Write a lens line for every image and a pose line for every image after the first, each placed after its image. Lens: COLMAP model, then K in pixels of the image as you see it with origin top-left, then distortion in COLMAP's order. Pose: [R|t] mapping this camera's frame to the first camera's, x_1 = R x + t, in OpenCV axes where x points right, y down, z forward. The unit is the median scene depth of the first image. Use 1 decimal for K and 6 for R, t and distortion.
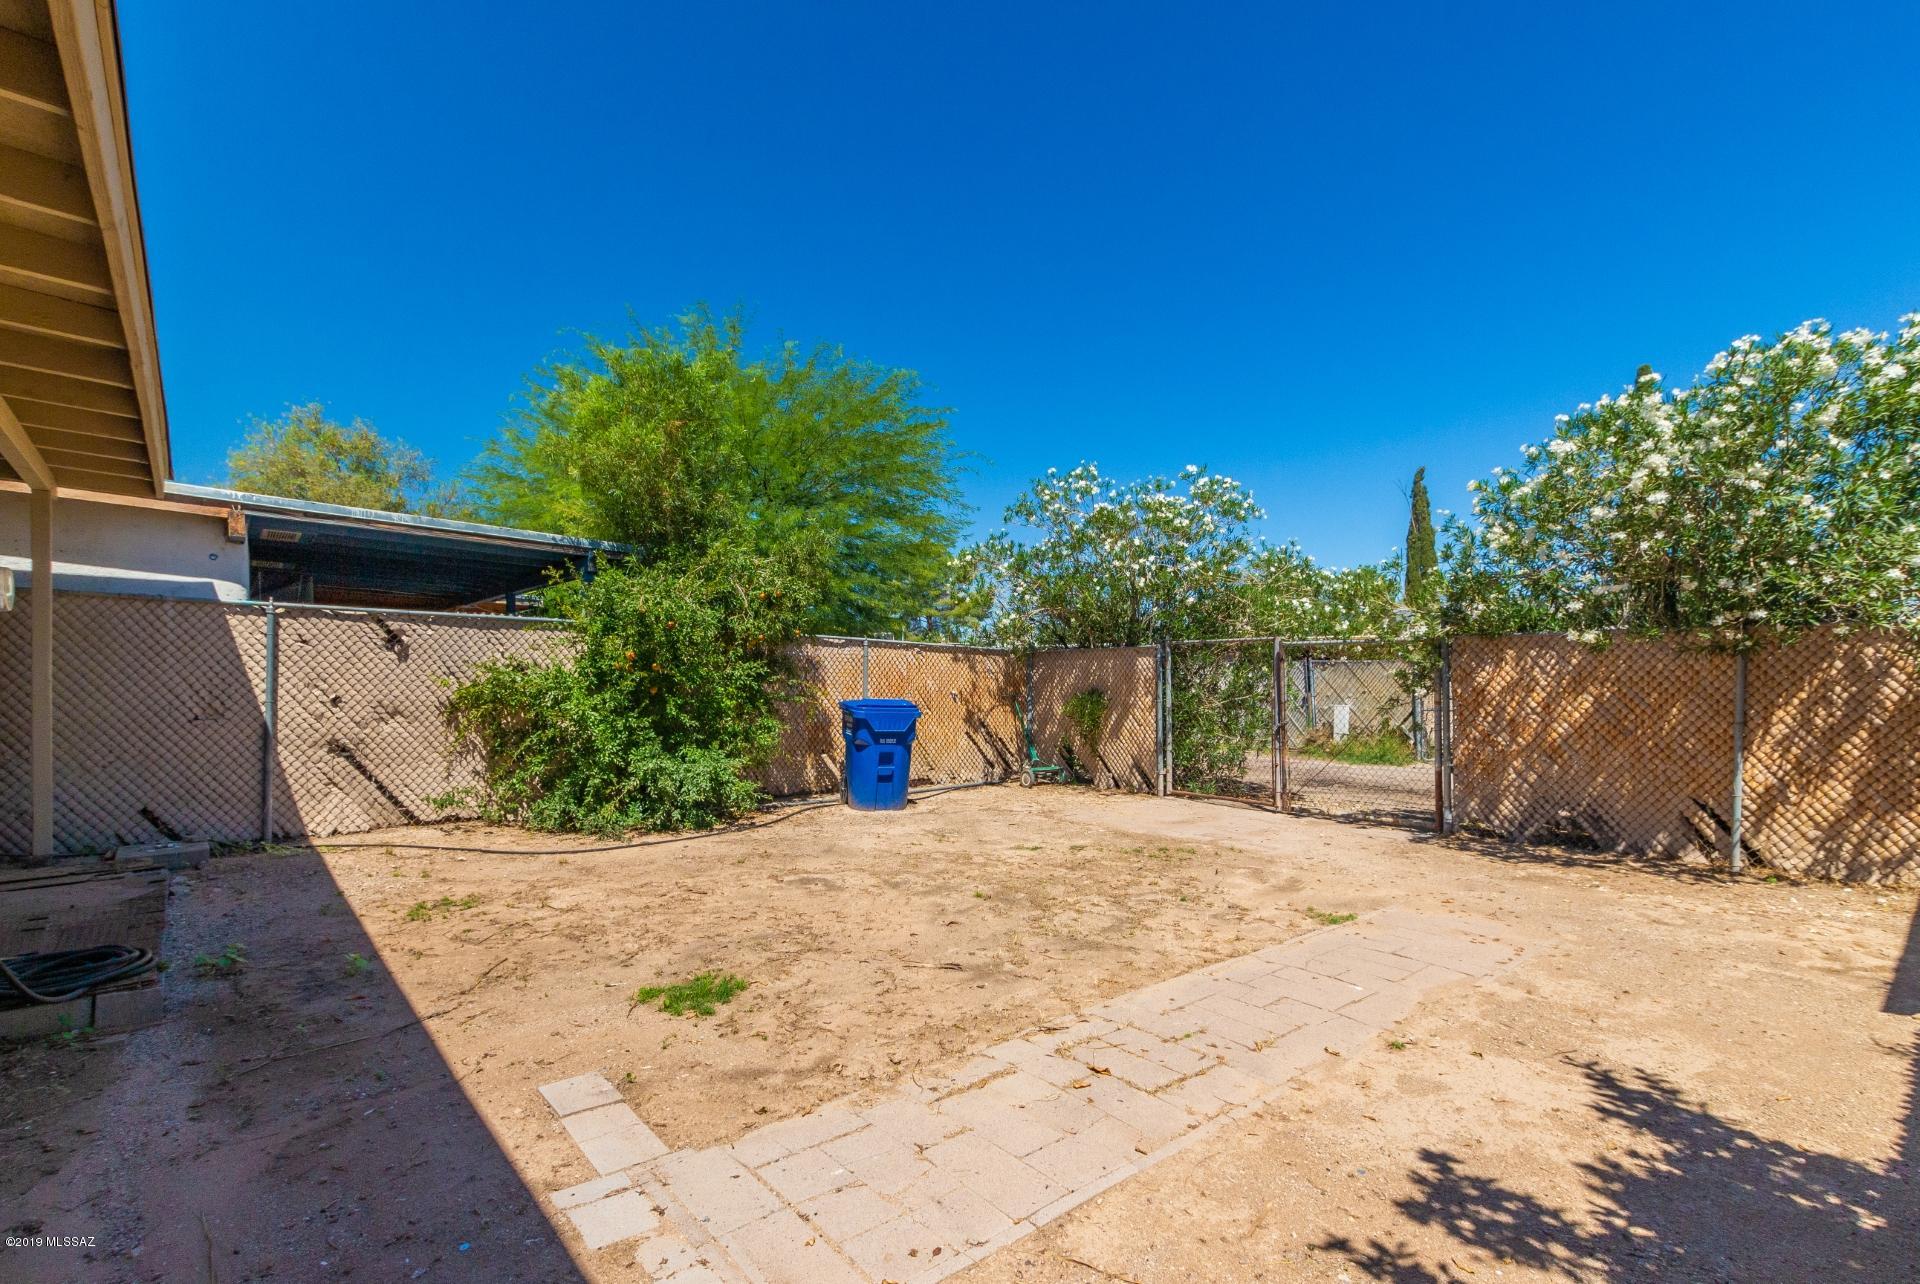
lens RADIAL K [[874.5, 0, 968.8], [0, 874.5, 650.3], [0, 0, 1]] dist [0.001704, -0.000607]
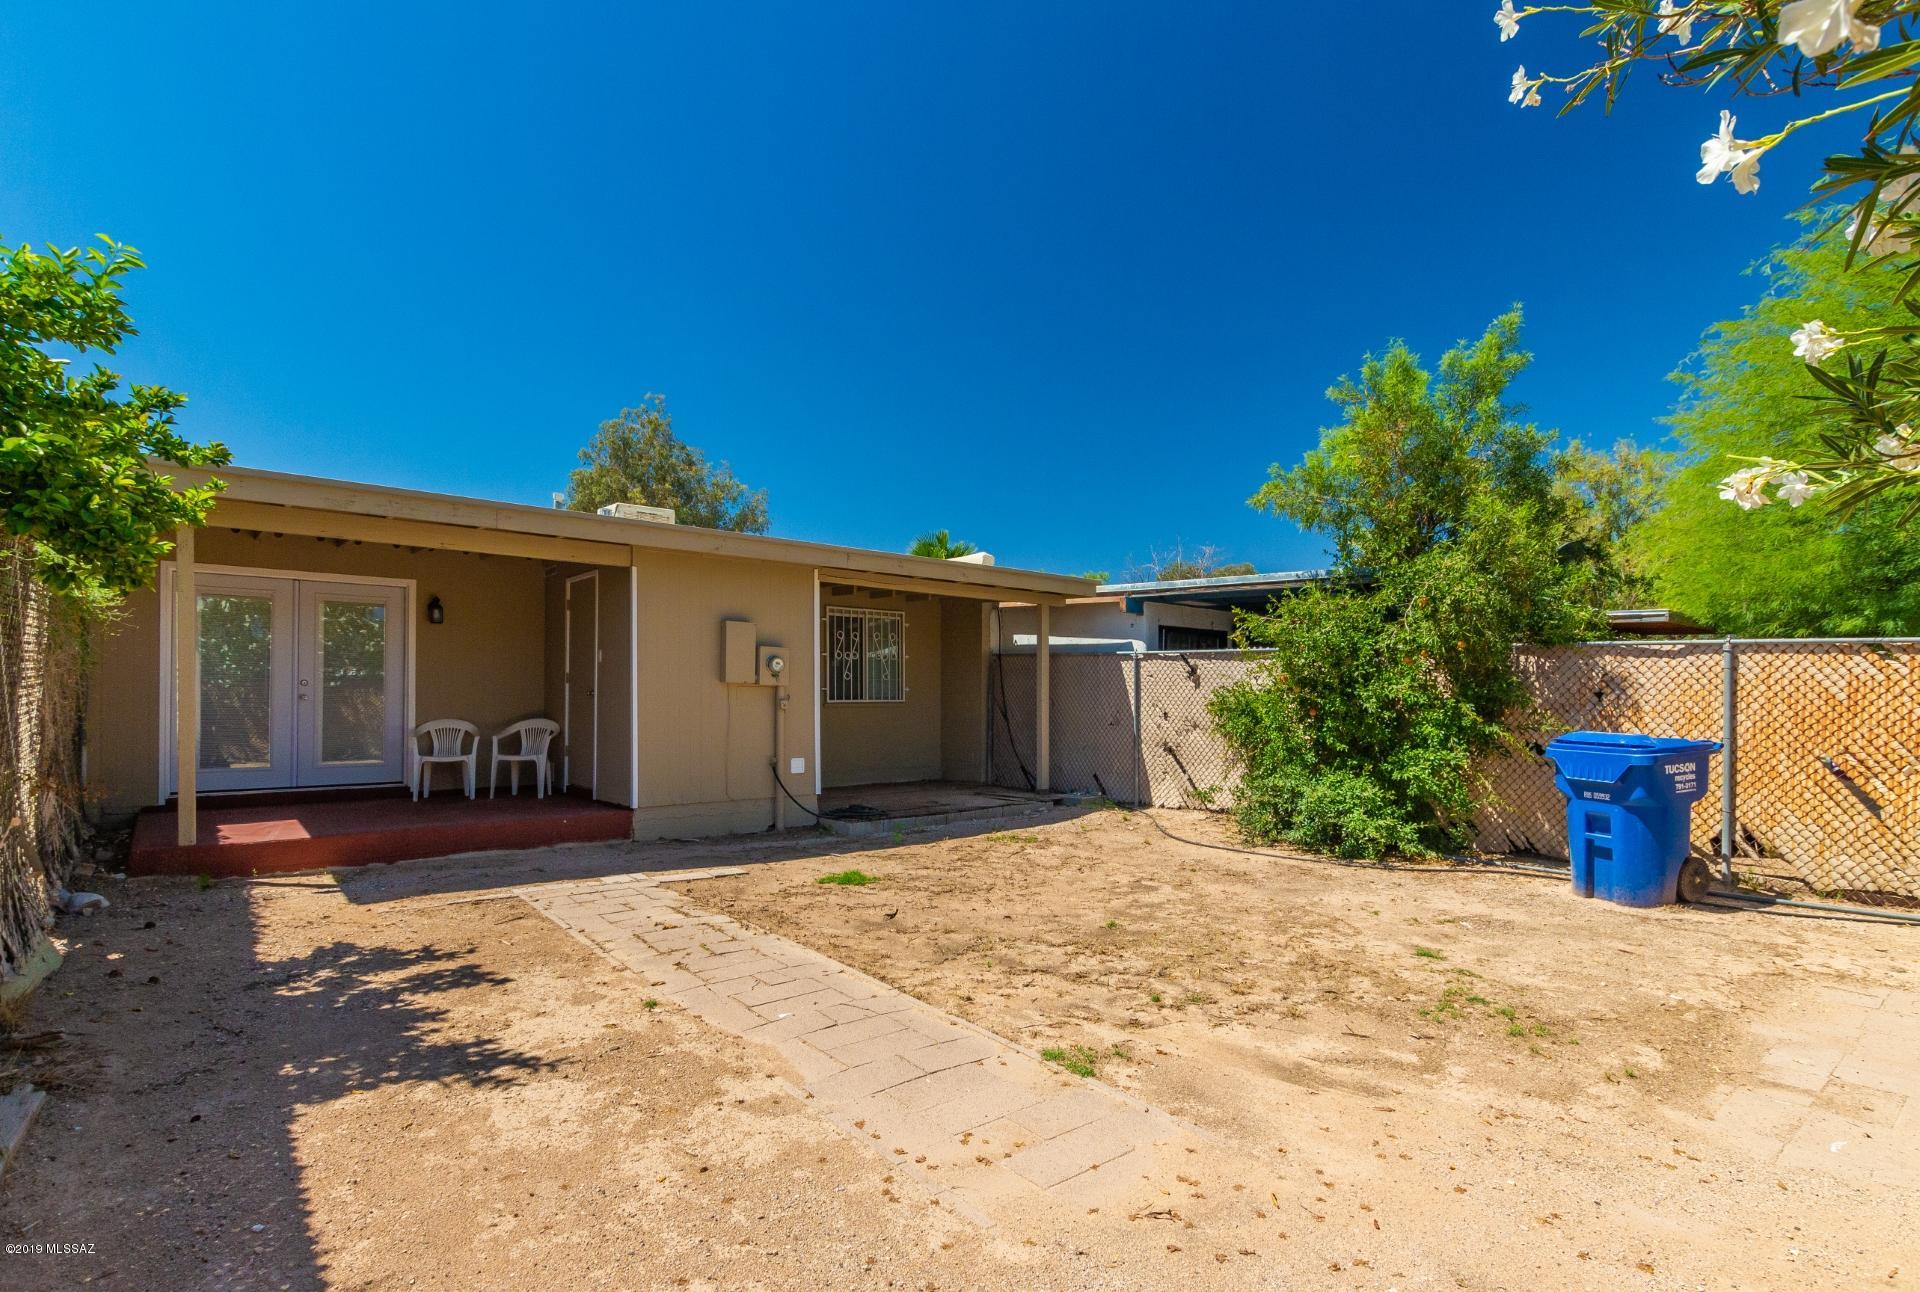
lens RADIAL K [[924.5, 0, 957.5], [0, 924.5, 665.9], [0, 0, 1]] dist [0.010185, -0.000305]
pose [[-0.025454, -0.041624, -0.998809, 1.609707], [0.018901, 0.998934, -0.042111, 0.064753], [0.999497, -0.019950, -0.024640, 1.358189]]
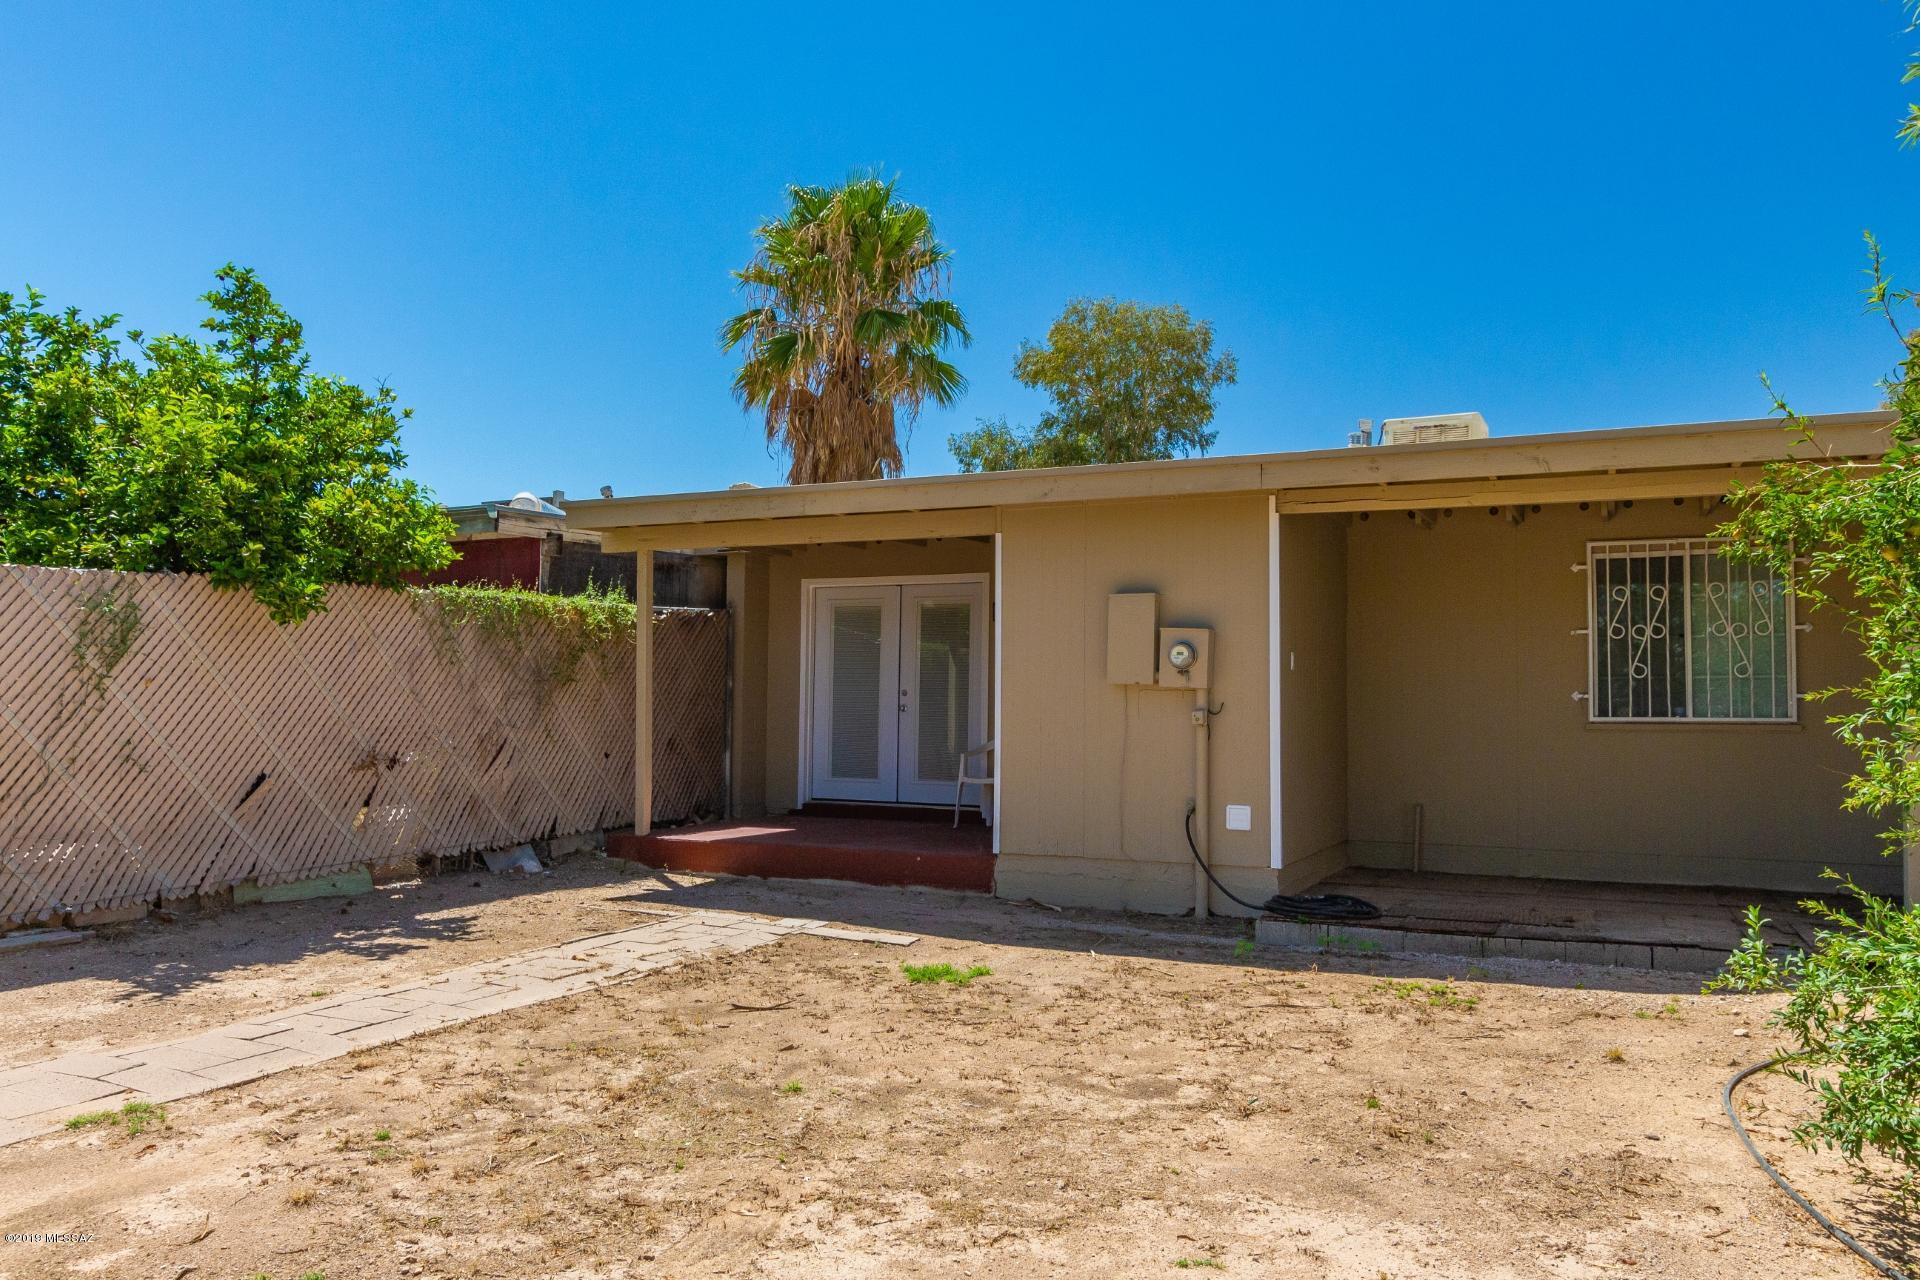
lens RADIAL K [[1408.4, 0, 958.0], [0, 1408.4, 632.2], [0, 0, 1]] dist [-0.012505, 0.000794]
pose [[-0.922024, -0.039199, -0.385144, 0.415999], [-0.008354, 0.996643, -0.081438, 0.109044], [0.387043, -0.071870, -0.919256, 2.917147]]
